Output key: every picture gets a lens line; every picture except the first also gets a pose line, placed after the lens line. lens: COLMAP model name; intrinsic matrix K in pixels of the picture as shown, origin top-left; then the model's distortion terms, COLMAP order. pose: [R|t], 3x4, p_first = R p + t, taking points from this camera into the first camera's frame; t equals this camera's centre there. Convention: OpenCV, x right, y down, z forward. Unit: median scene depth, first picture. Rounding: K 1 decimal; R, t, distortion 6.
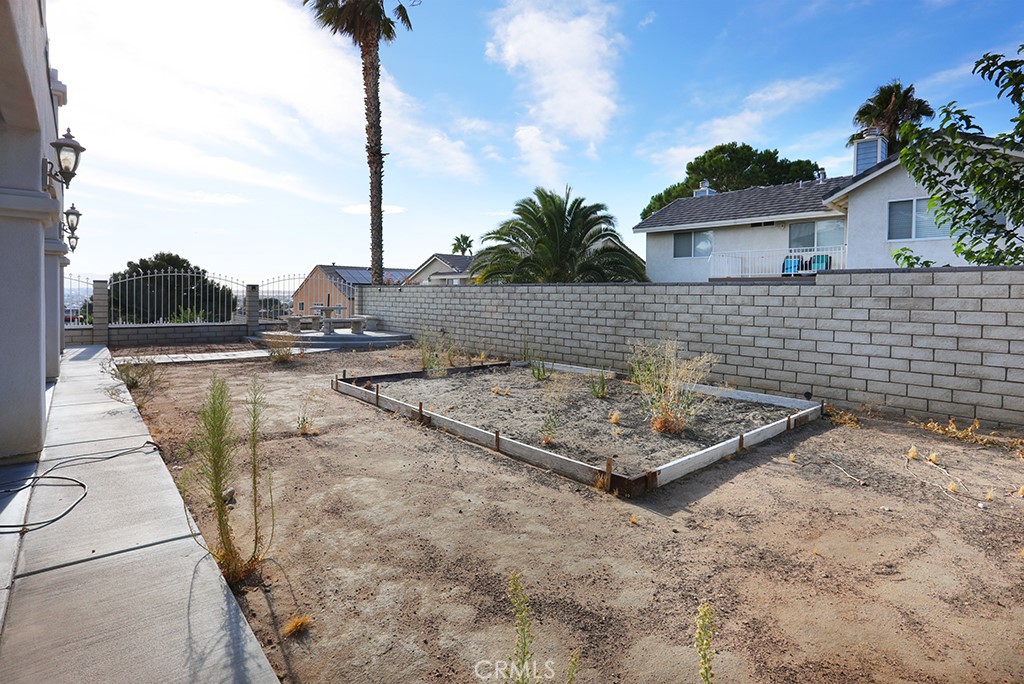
lens RADIAL K [[511.0, 0, 522.2], [0, 511.0, 314.1], [0, 0, 1]] dist [-0.067989, 0.028775]
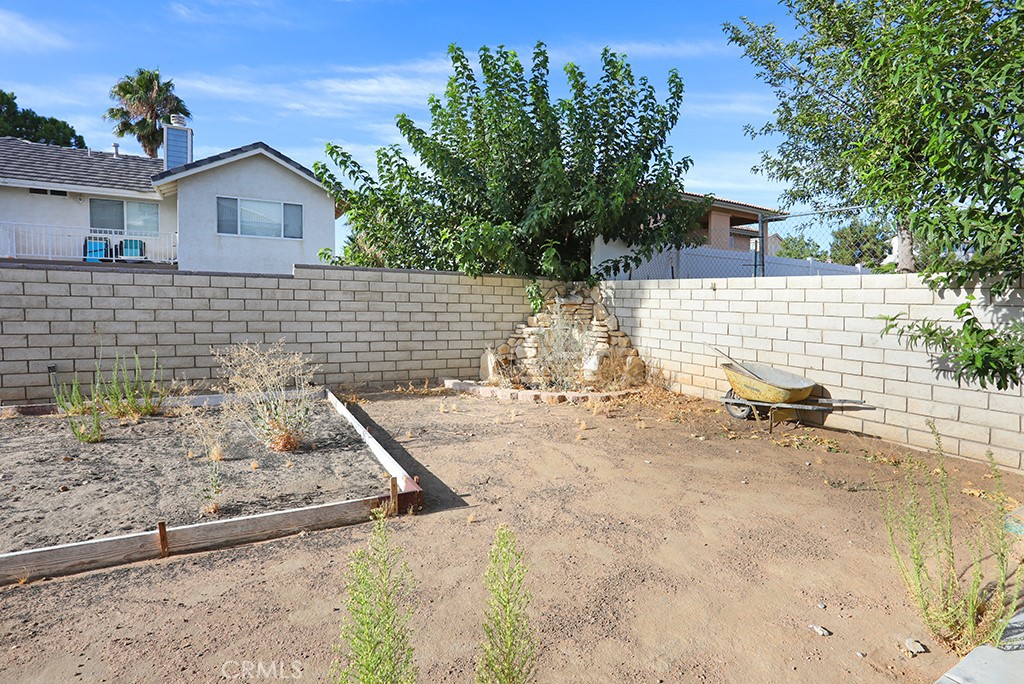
lens RADIAL K [[511.0, 0, 522.2], [0, 511.0, 314.1], [0, 0, 1]] dist [-0.067989, 0.028775]
pose [[0.217361, -0.037410, 0.975374, -0.359028], [0.014110, 0.999281, 0.035183, -0.015962], [-0.975989, 0.006115, 0.217733, 0.340129]]
